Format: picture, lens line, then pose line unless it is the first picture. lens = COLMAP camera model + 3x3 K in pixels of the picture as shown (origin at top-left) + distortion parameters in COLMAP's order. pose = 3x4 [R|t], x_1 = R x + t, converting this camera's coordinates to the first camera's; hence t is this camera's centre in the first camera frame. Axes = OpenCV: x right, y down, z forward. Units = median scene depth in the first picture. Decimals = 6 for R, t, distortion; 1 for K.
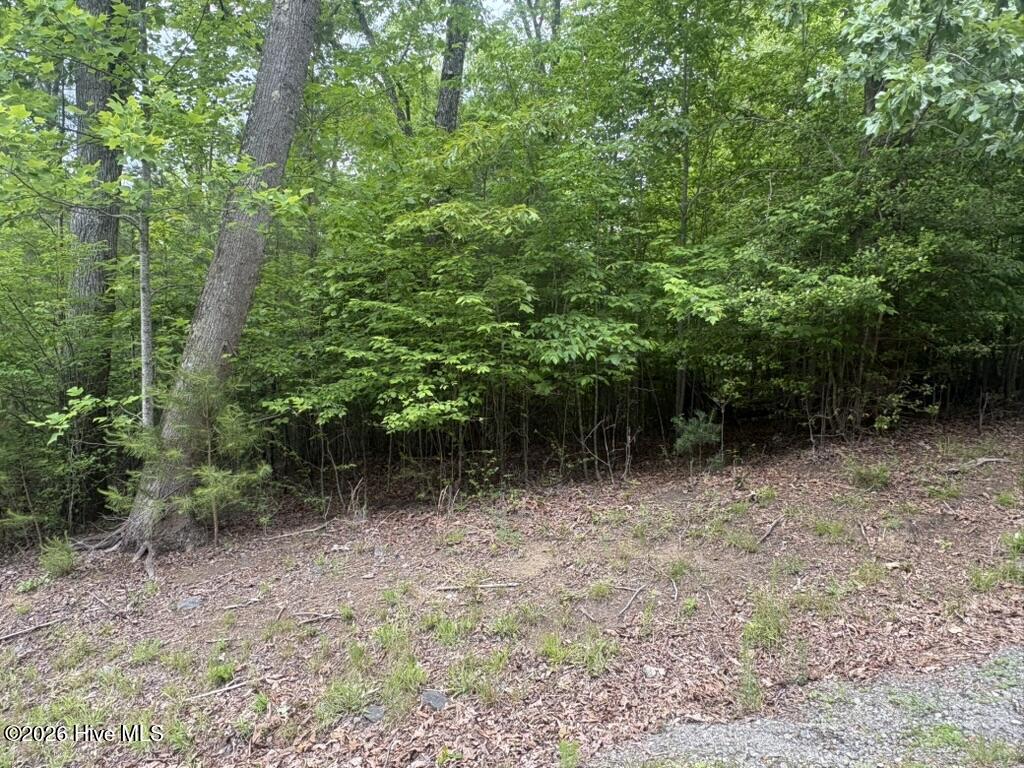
lens RADIAL K [[696.6, 0, 512.0], [0, 696.6, 384.0], [0, 0, 1]] dist [-0.002881, 0.001489]
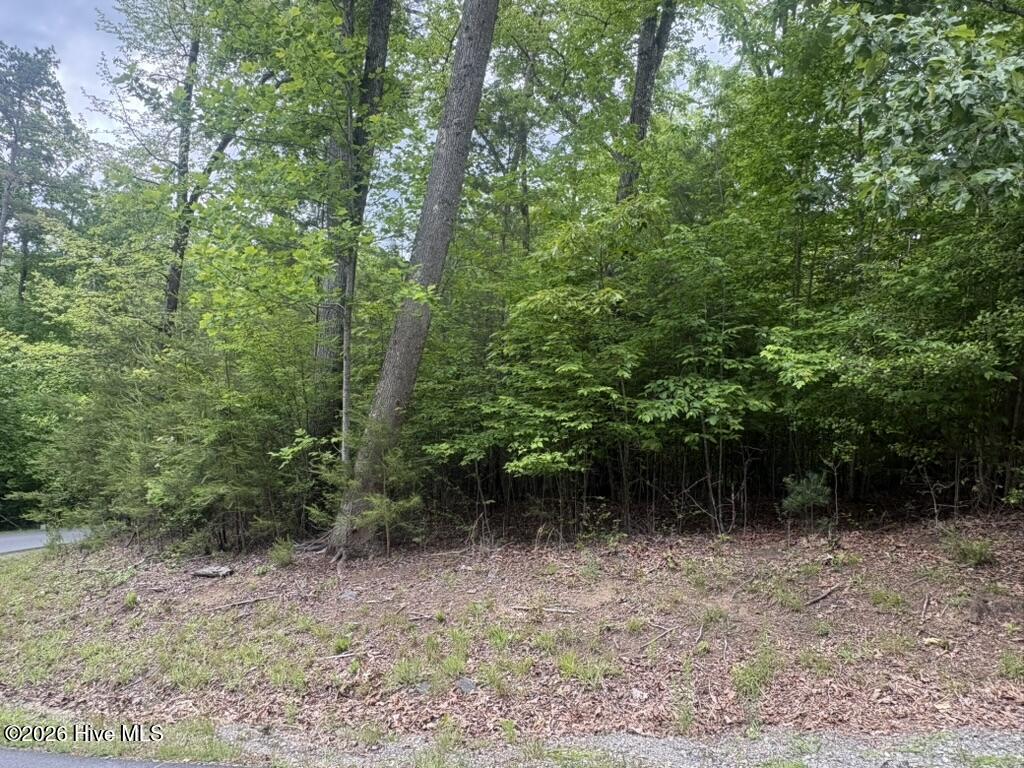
lens RADIAL K [[696.6, 0, 512.0], [0, 696.6, 384.0], [0, 0, 1]] dist [-0.002881, 0.001489]
pose [[0.928514, 0.009982, -0.371164, 0.269462], [-0.031177, 0.998204, -0.051146, -0.027443], [0.369987, 0.059061, 0.927158, -0.124865]]
